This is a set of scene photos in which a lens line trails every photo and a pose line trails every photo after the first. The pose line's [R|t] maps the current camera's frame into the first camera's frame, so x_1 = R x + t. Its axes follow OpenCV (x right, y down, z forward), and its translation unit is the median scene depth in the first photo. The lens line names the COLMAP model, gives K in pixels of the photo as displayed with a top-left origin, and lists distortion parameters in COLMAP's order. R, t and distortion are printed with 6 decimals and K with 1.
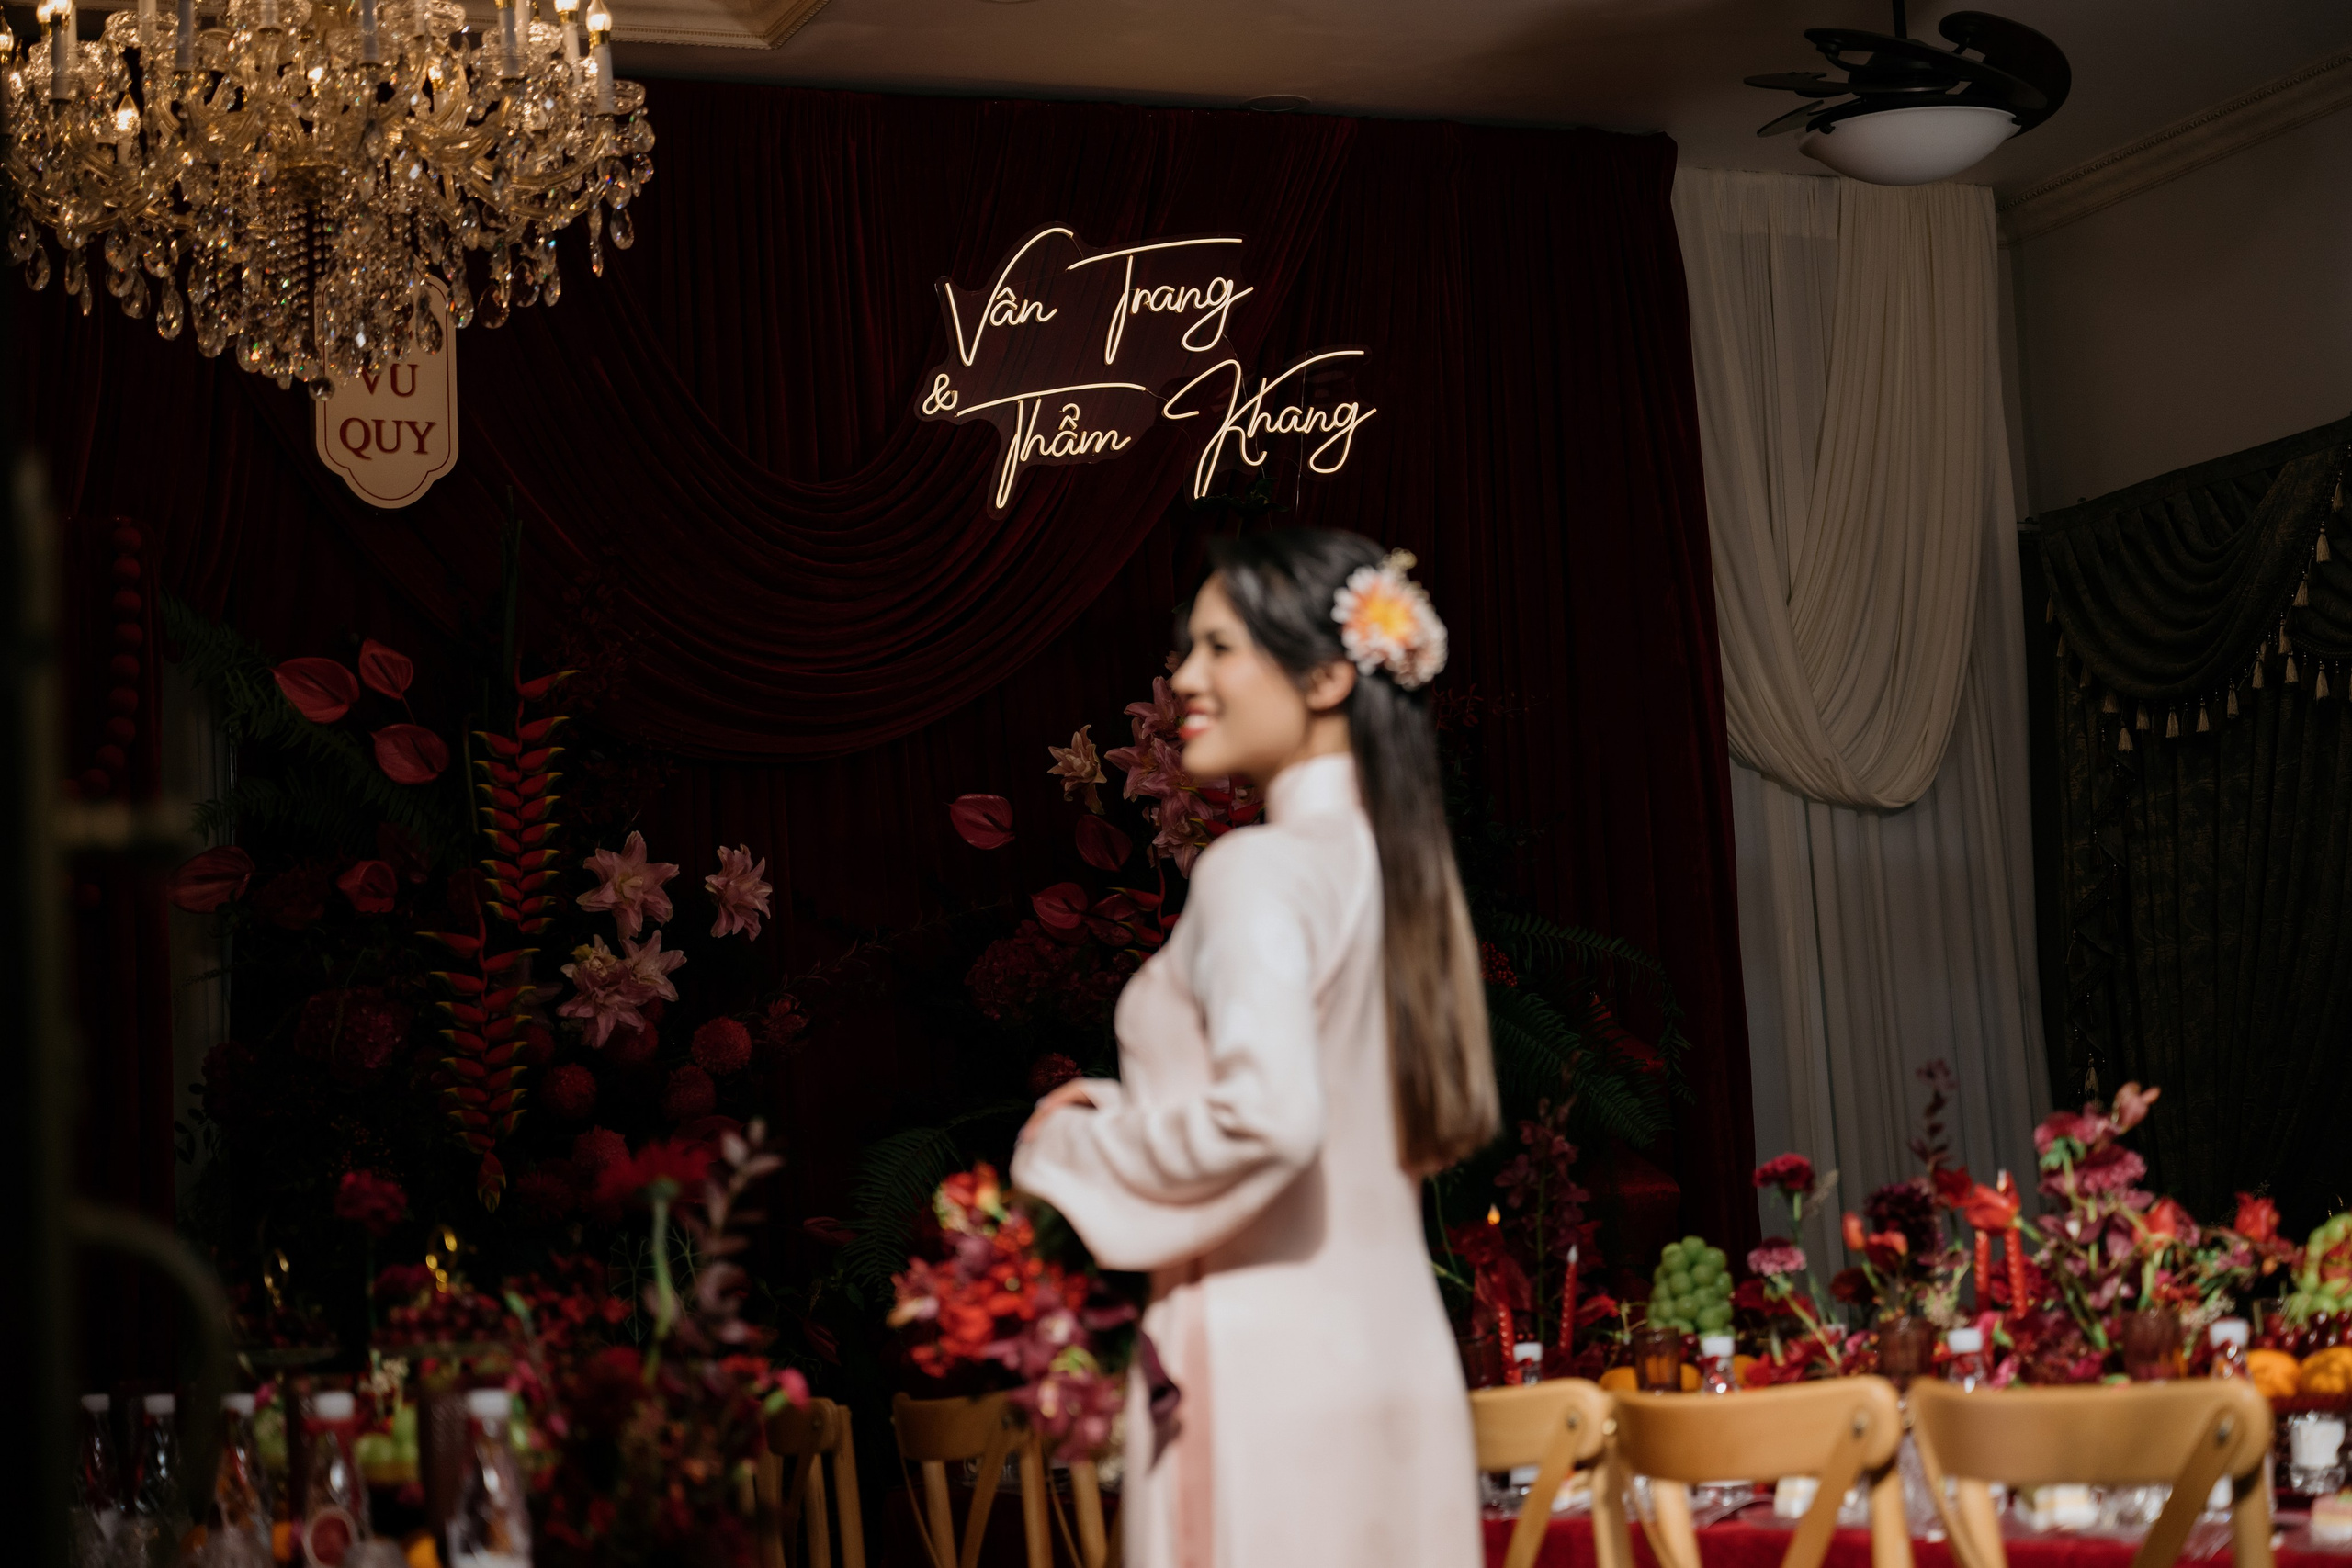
lens RADIAL K [[4575.9, 0, 1183.8], [0, 4575.9, 785.2], [0, 0, 1]] dist [0.017956, 0.000000]
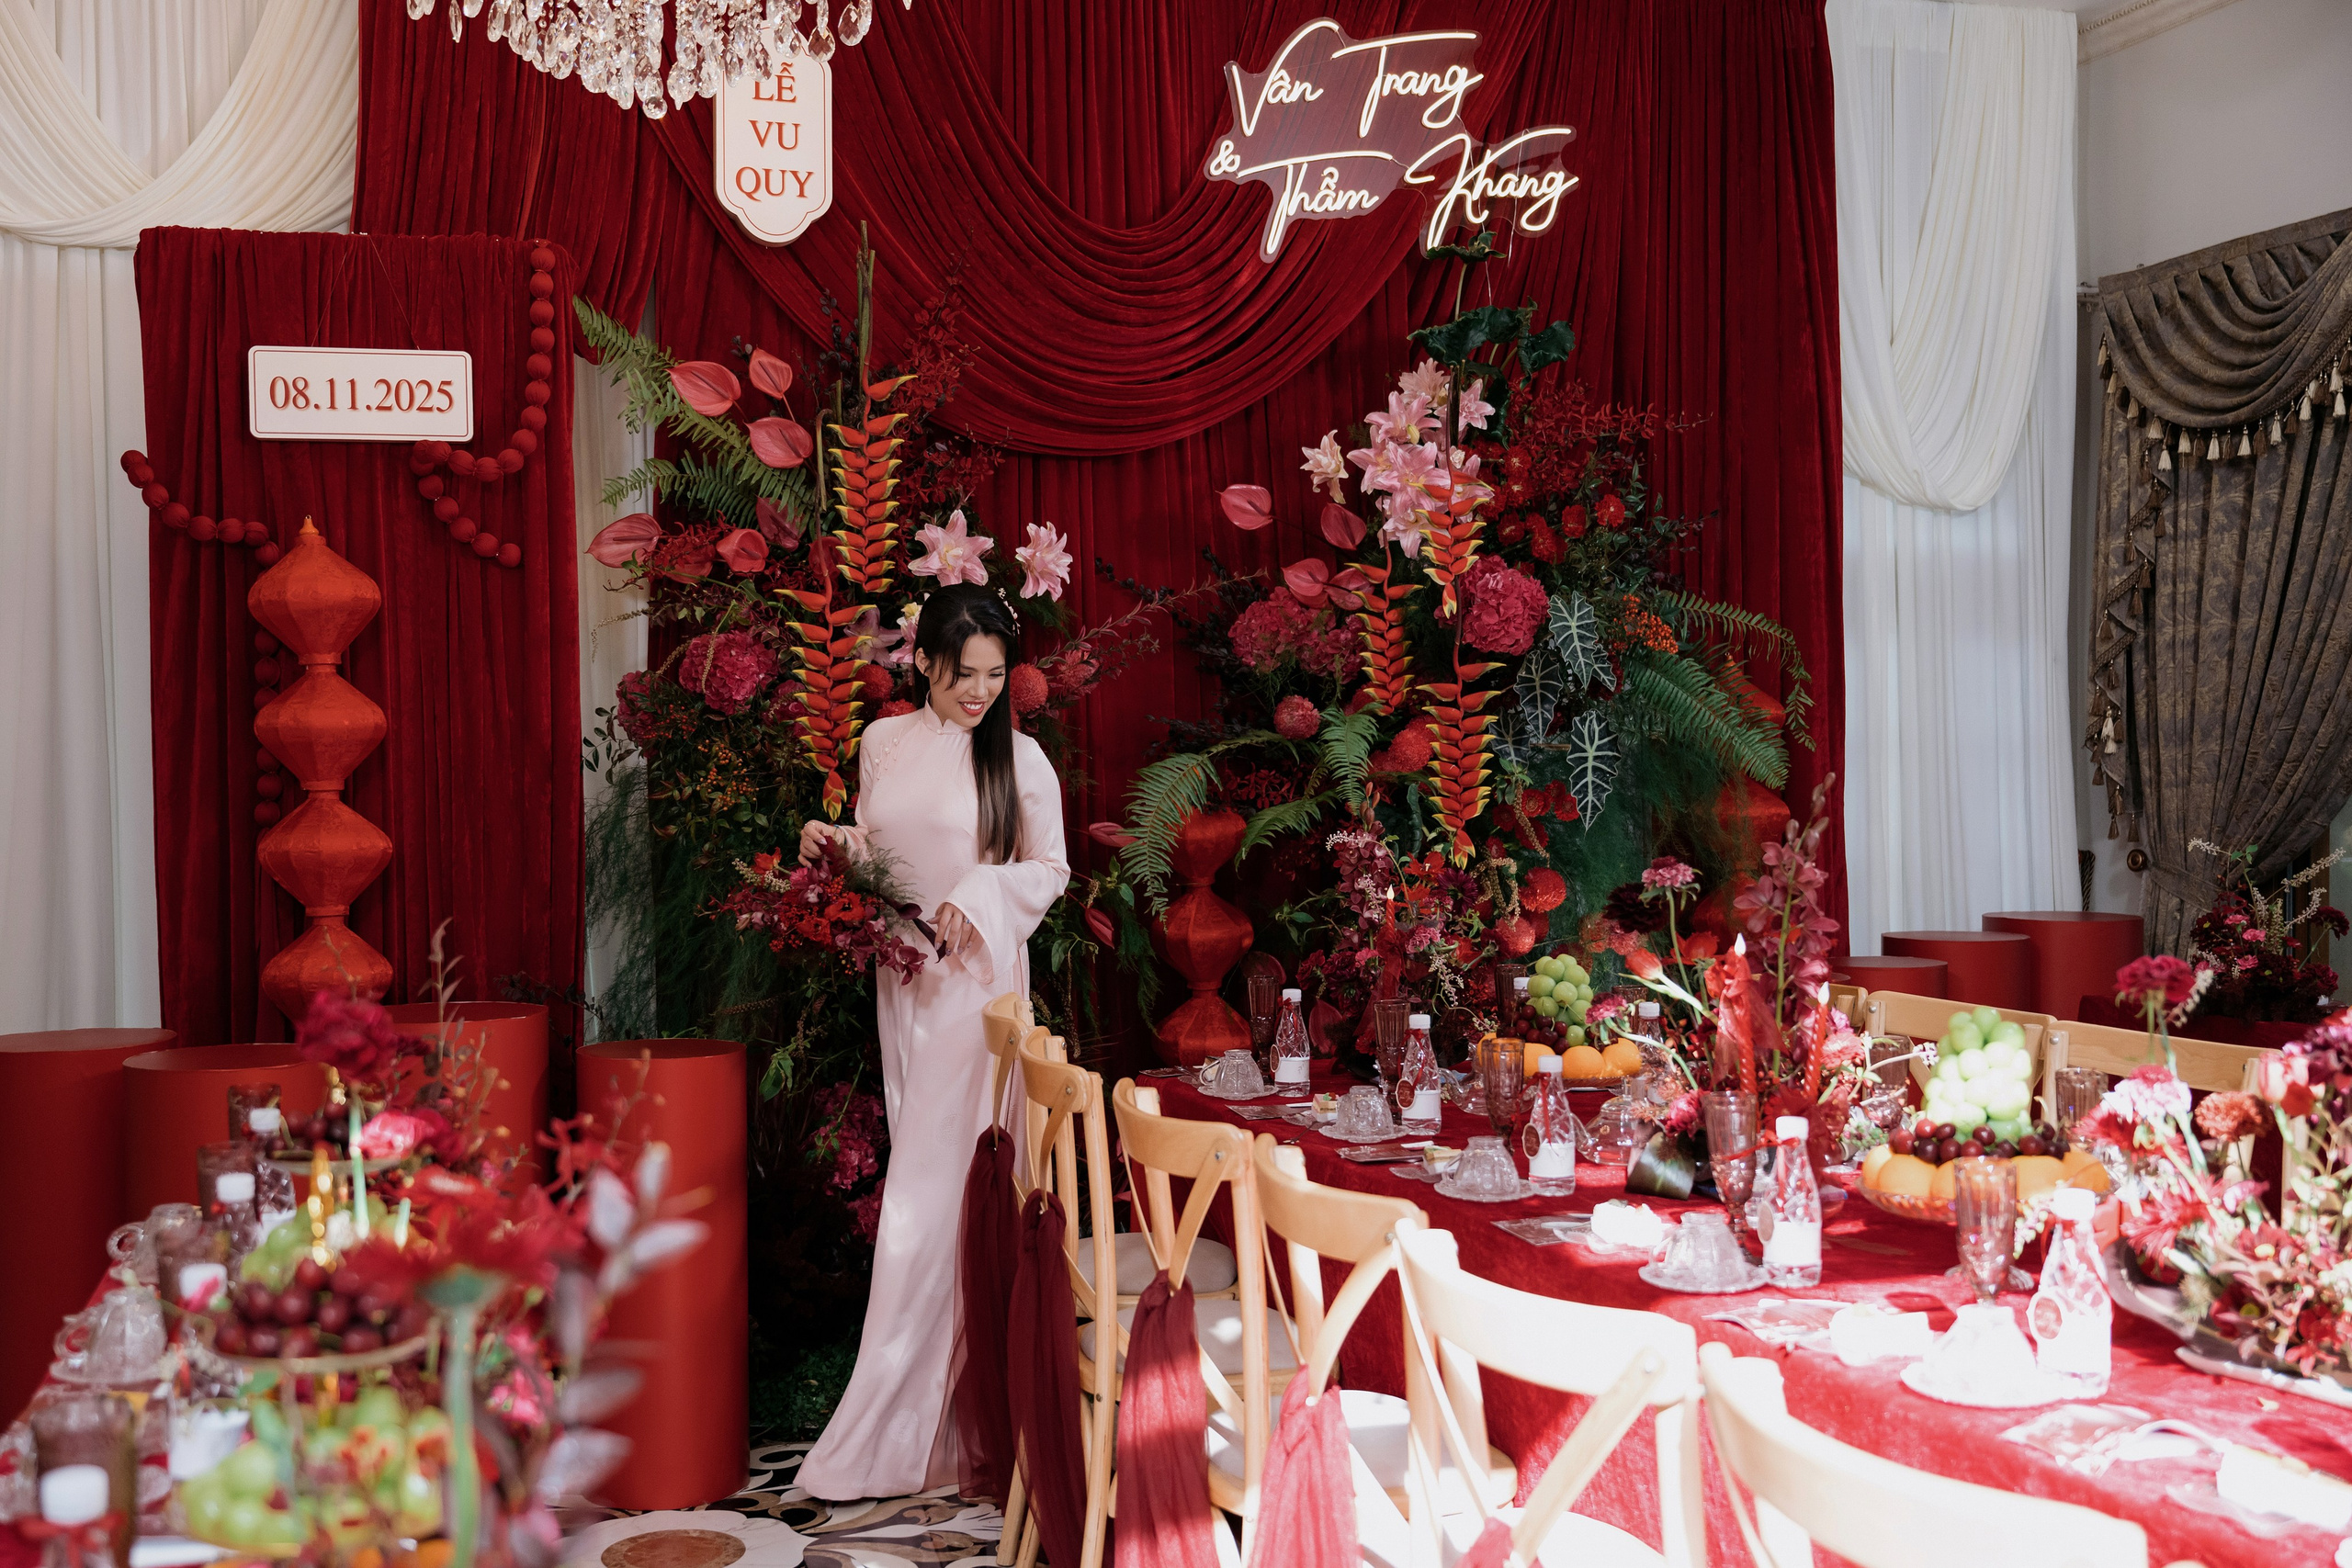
lens RADIAL K [[2378.1, 0, 1046.1], [0, 2378.1, 835.4], [0, 0, 1]] dist [-0.007662, 0.000000]
pose [[0.990065, 0.041898, -0.134223, -0.007318], [-0.021063, 0.987996, 0.153036, -0.001647], [0.139023, -0.148688, 0.979063, 0.345209]]
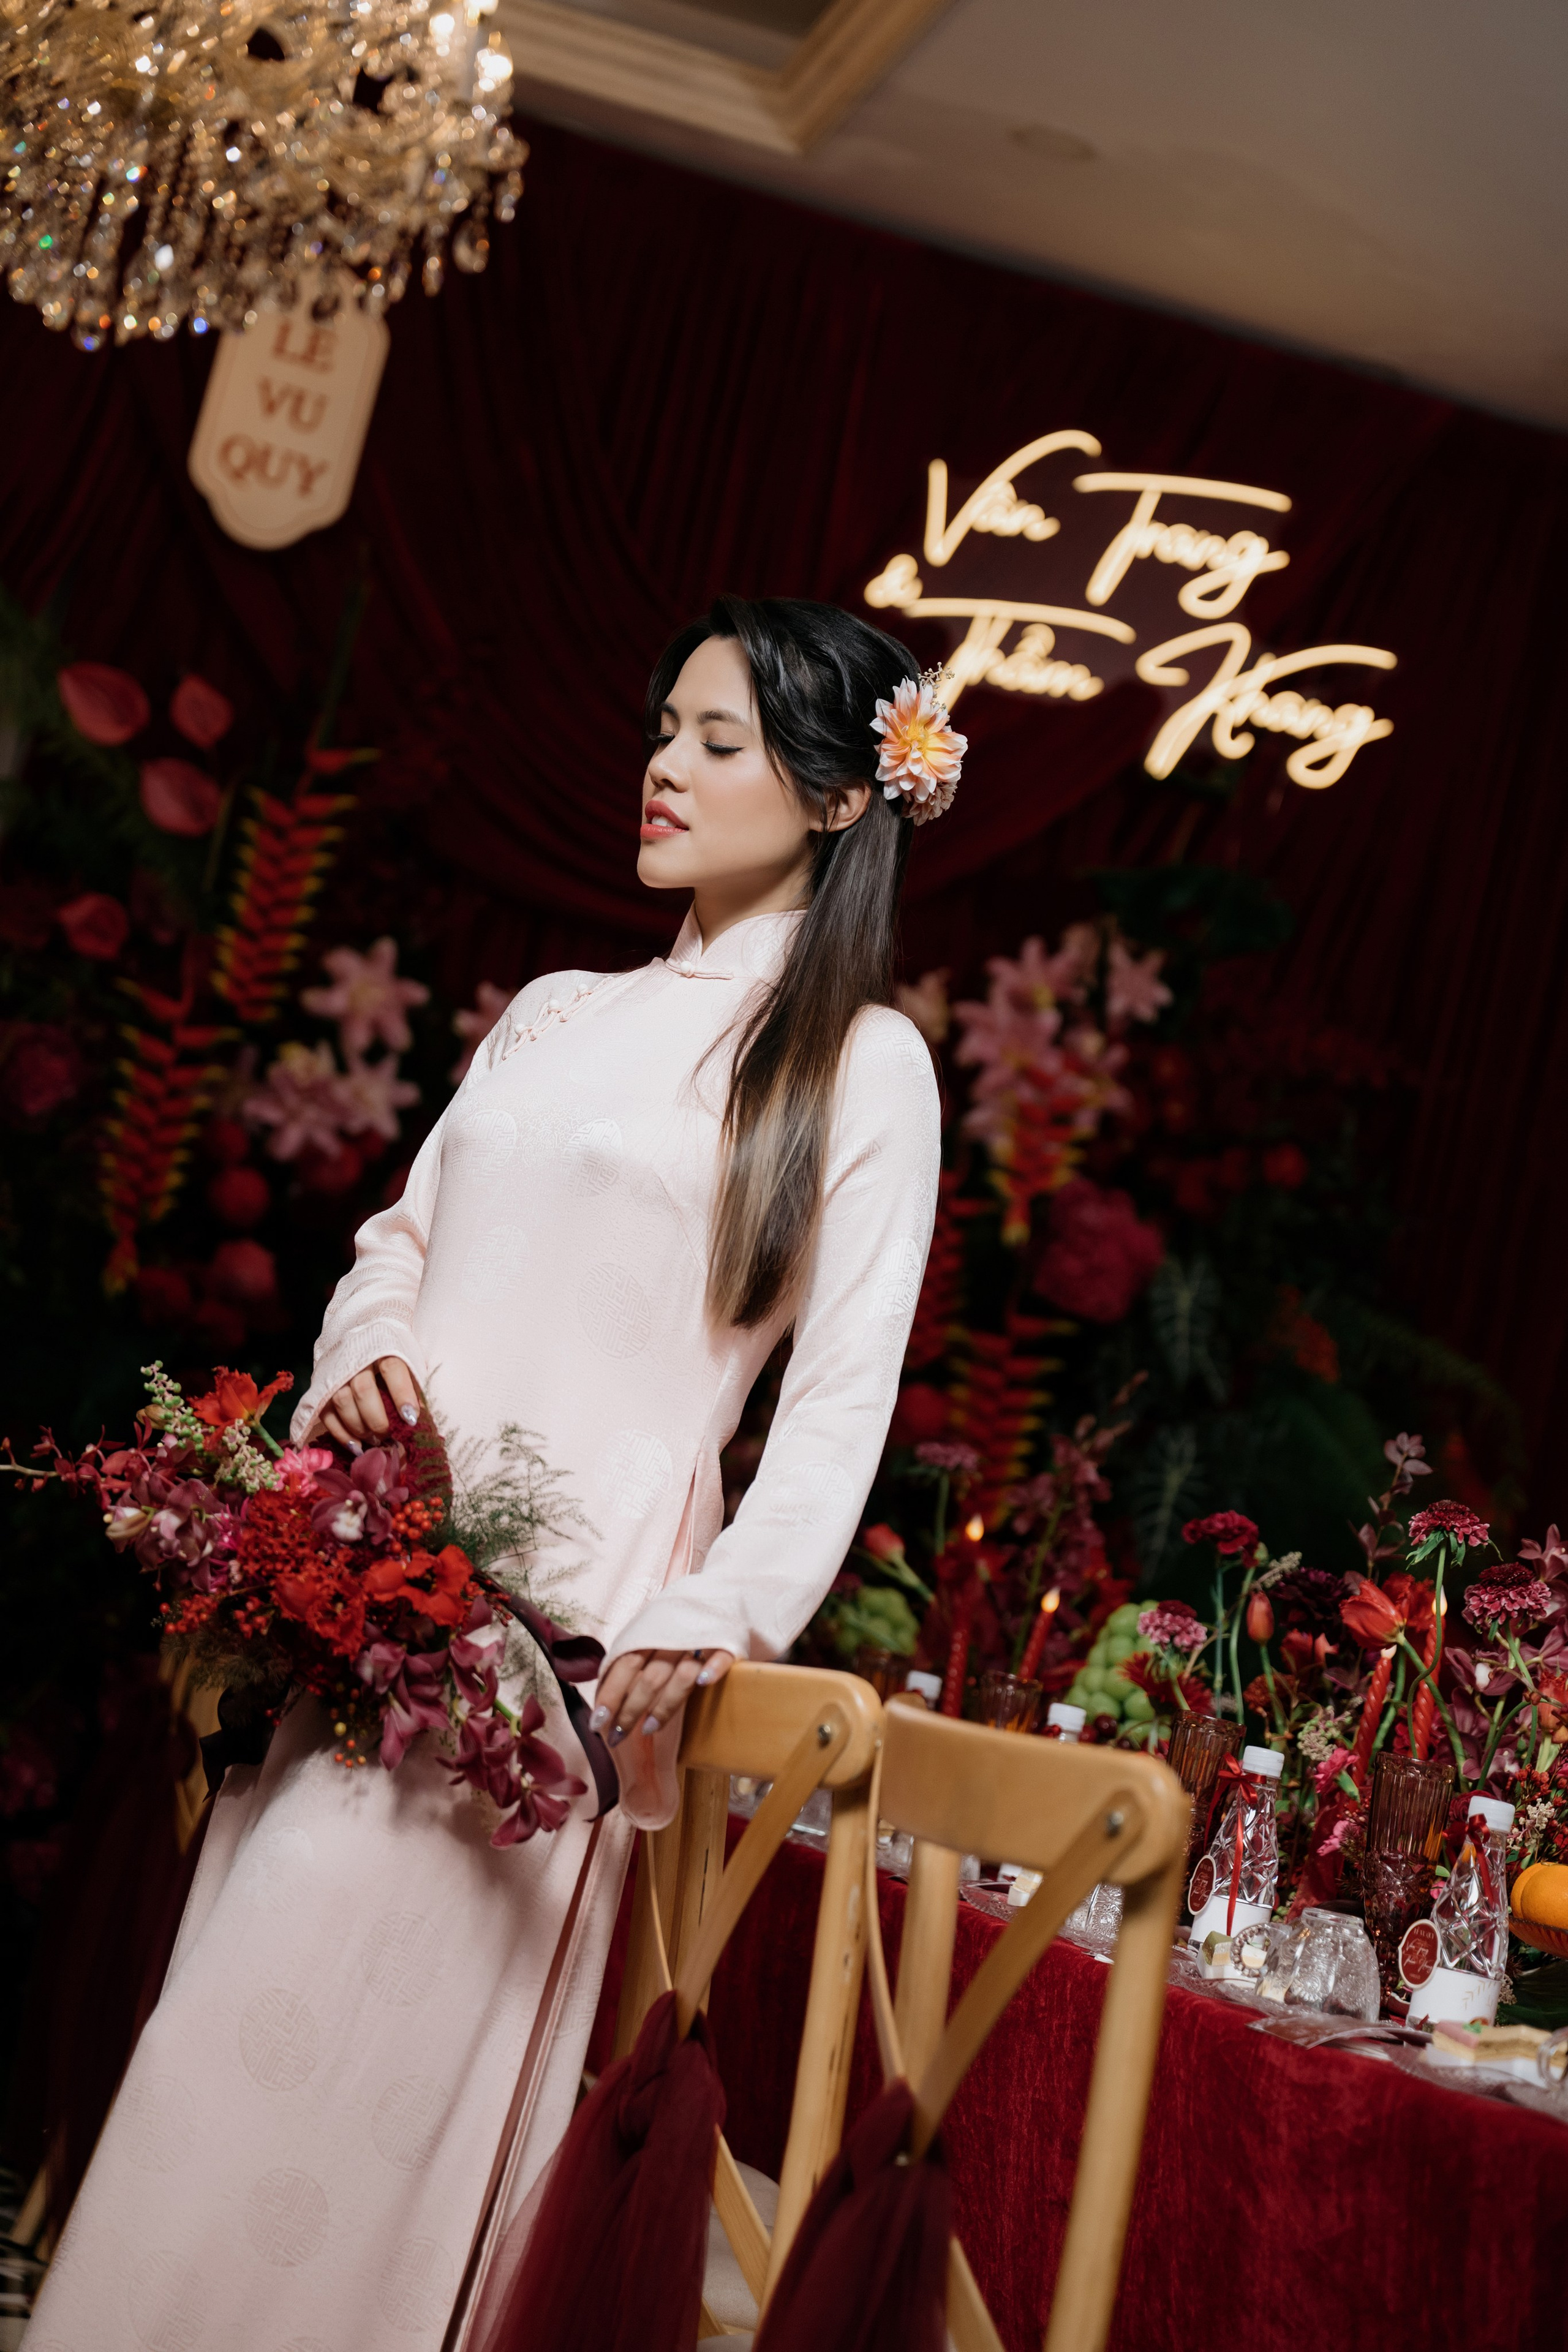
lens RADIAL K [[4576.3, 0, 772.9], [0, 4576.3, 1192.6], [0, 0, 1]] dist [0.017956, 0.000000]
pose [[0.951187, 0.256773, -0.171205, 0.111039], [-0.257428, 0.966116, 0.018753, 0.020131], [0.170219, 0.026235, 0.985057, 0.119170]]
